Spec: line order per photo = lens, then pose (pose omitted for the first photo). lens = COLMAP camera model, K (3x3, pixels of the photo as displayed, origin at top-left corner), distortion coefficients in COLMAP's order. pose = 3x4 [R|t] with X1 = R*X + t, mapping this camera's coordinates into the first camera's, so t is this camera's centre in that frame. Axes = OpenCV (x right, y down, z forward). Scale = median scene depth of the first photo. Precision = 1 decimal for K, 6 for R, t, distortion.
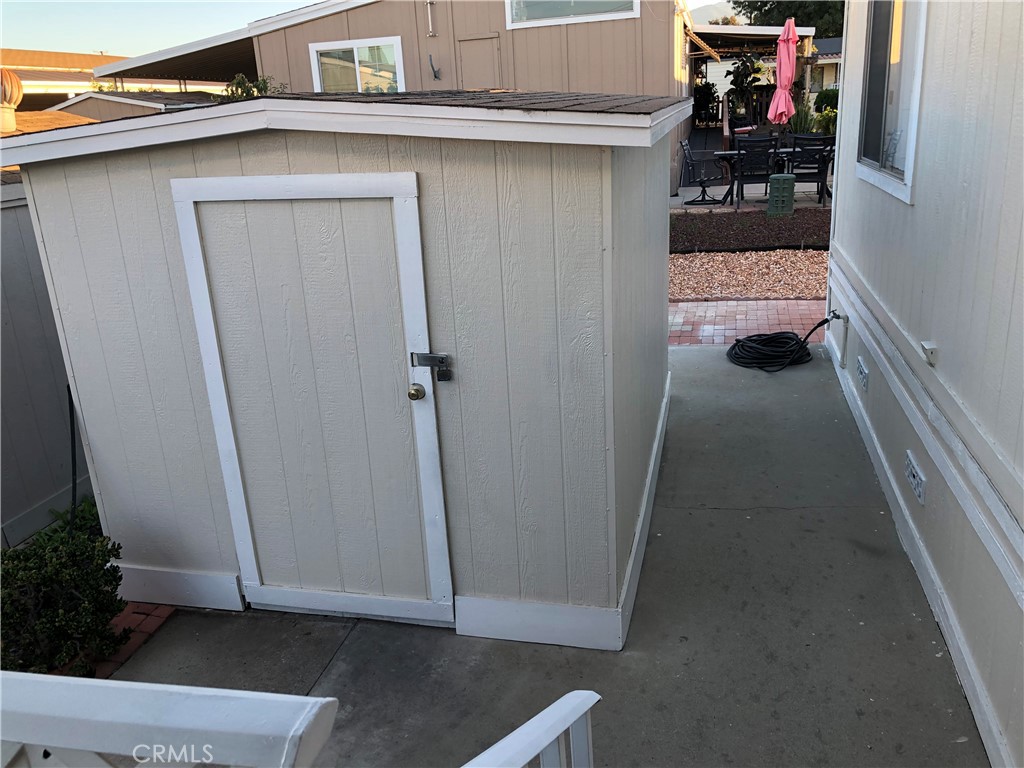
lens RADIAL K [[848.0, 0, 508.2], [0, 848.0, 387.0], [0, 0, 1]] dist [0.020393, -0.008954]
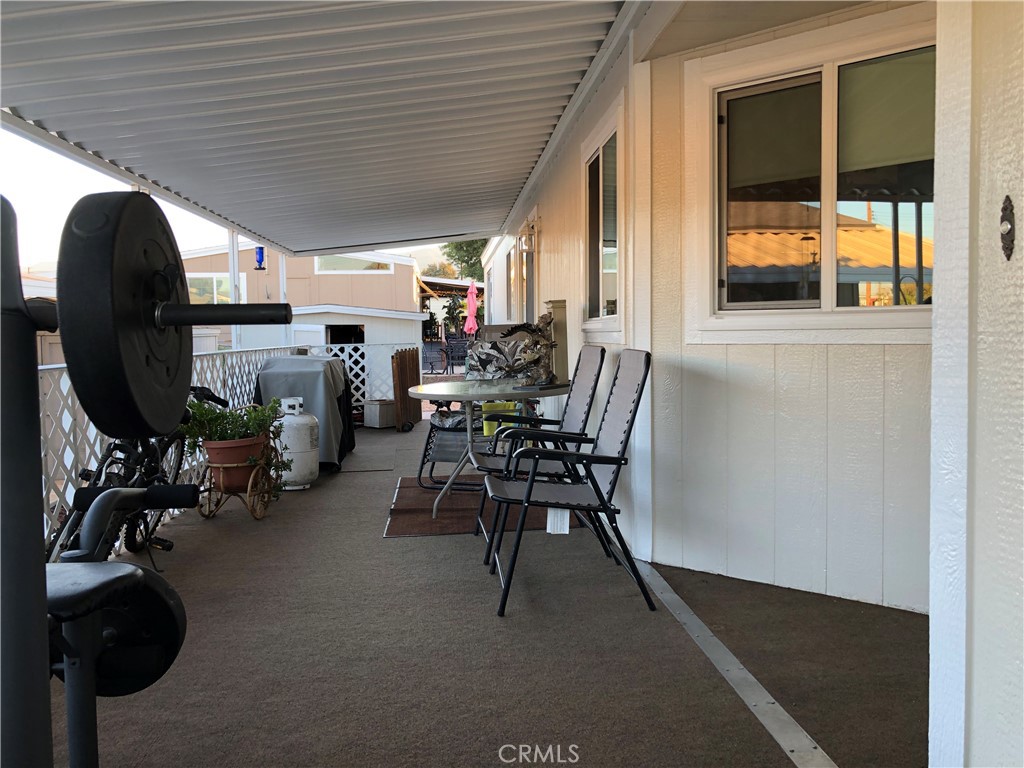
lens RADIAL K [[848.0, 0, 508.2], [0, 848.0, 387.0], [0, 0, 1]] dist [0.020393, -0.008954]
pose [[0.950613, 0.027575, 0.309153, -0.121352], [0.051682, 0.968078, -0.245265, 0.184476], [-0.306047, 0.249129, 0.918842, -0.490135]]
